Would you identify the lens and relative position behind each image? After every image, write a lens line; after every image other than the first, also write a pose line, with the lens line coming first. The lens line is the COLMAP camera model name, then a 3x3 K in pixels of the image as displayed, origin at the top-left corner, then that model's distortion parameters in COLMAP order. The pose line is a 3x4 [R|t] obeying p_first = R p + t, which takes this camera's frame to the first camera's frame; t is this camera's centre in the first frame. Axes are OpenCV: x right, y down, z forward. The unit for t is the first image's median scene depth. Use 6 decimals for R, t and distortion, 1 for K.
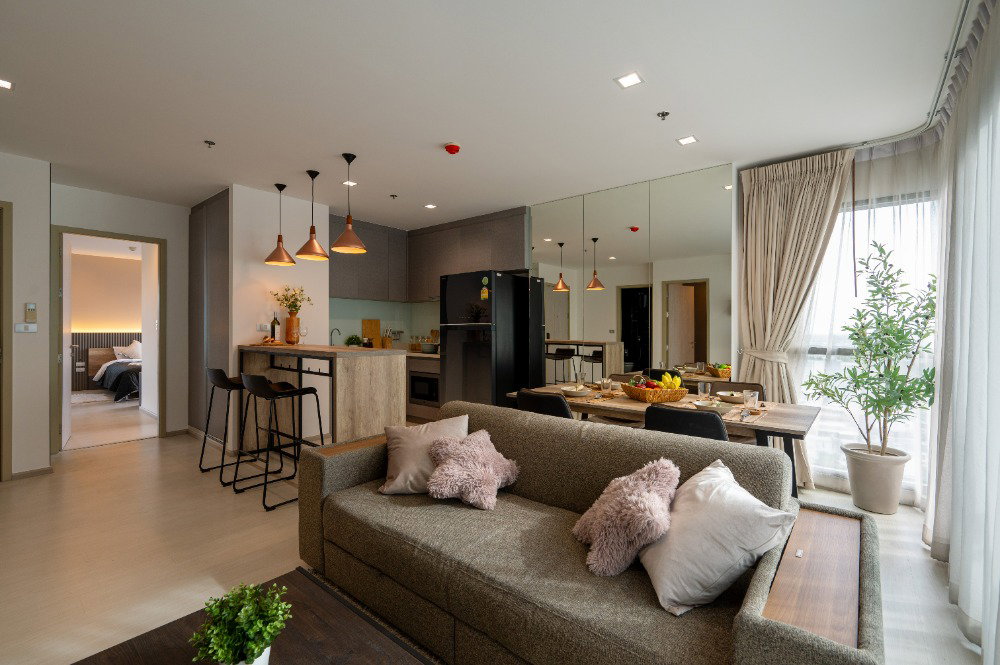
lens RADIAL K [[428.2, 0, 504.5], [0, 428.2, 352.9], [0, 0, 1]] dist [0.001237, -0.000029]
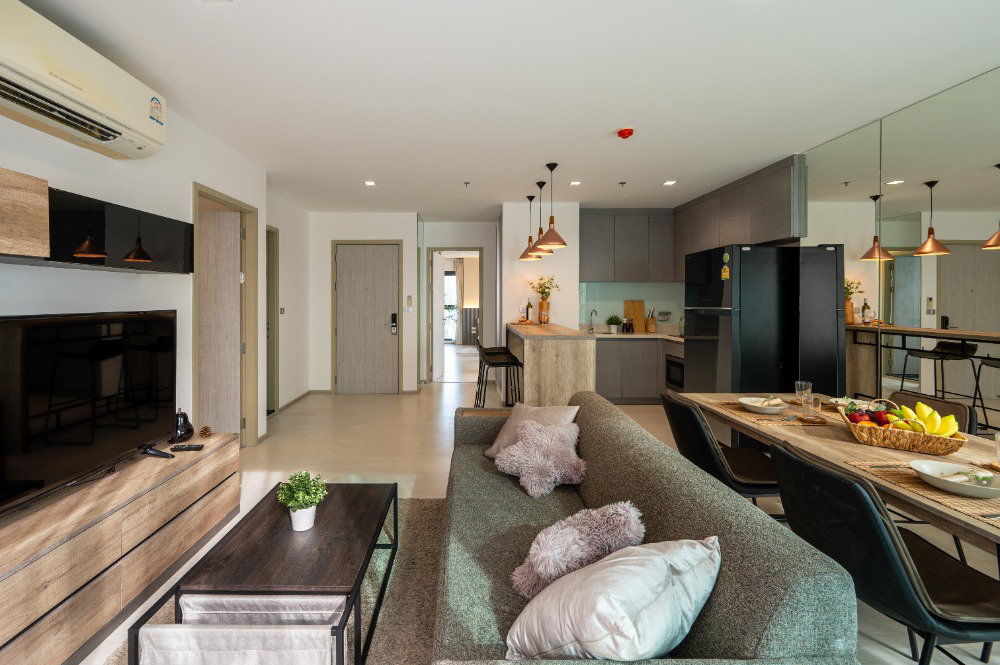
lens RADIAL K [[412.6, 0, 465.3], [0, 412.6, 318.3], [0, 0, 1]] dist [0.000402, -0.000046]
pose [[0.635695, 0.028589, -0.771410, 0.257367], [-0.043774, 0.999041, 0.000953, -0.026967], [0.770698, 0.033162, 0.636337, 0.089280]]
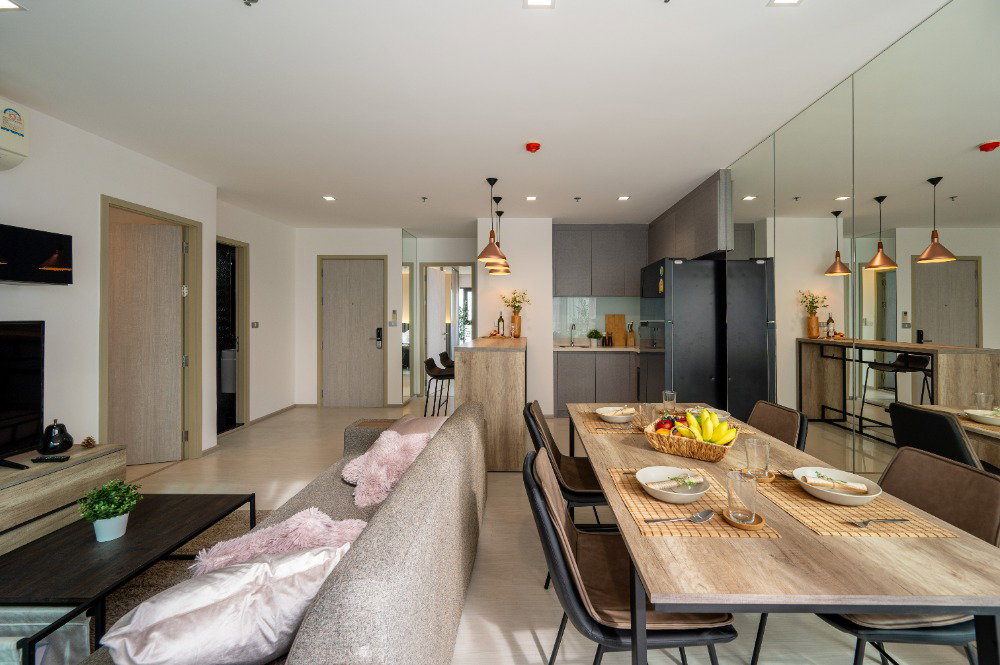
lens RADIAL K [[405.1, 0, 523.6], [0, 405.1, 331.4], [0, 0, 1]] dist [0.002542, 0.000131]
pose [[0.639048, 0.021743, -0.768860, 0.401402], [-0.043150, 0.999040, -0.007612, -0.029507], [0.767956, 0.038041, 0.639372, 0.273859]]
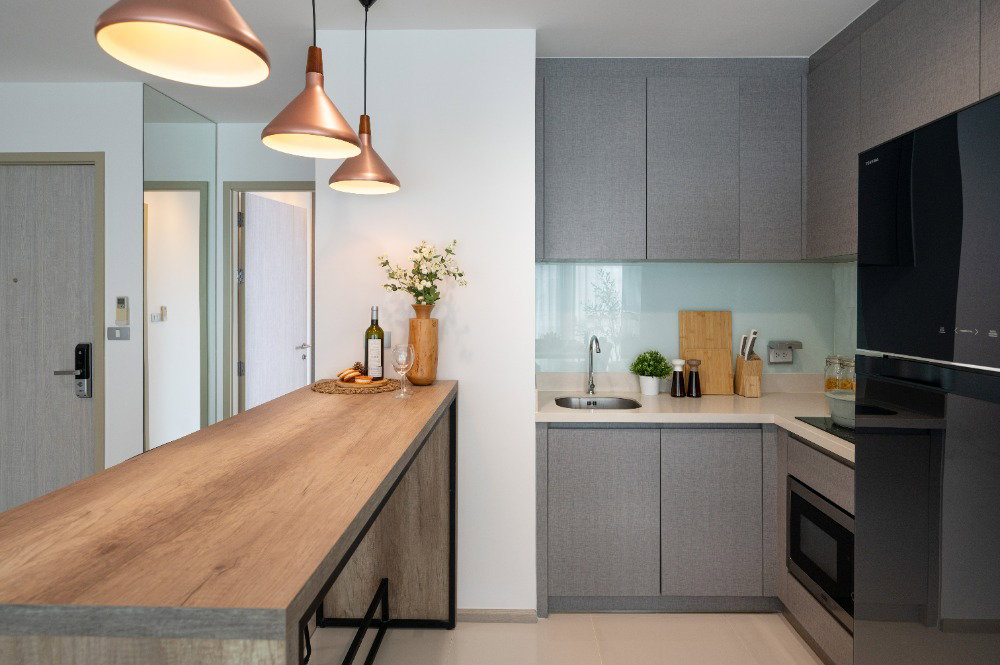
lens RADIAL K [[591.1, 0, 501.4], [0, 591.1, 319.0], [0, 0, 1]] dist [0.001287, 0.000507]
pose [[0.633843, 0.026177, -0.773019, -0.017583], [-0.044303, 0.999015, -0.002496, -0.082768], [0.772192, 0.035829, 0.634378, 0.691275]]
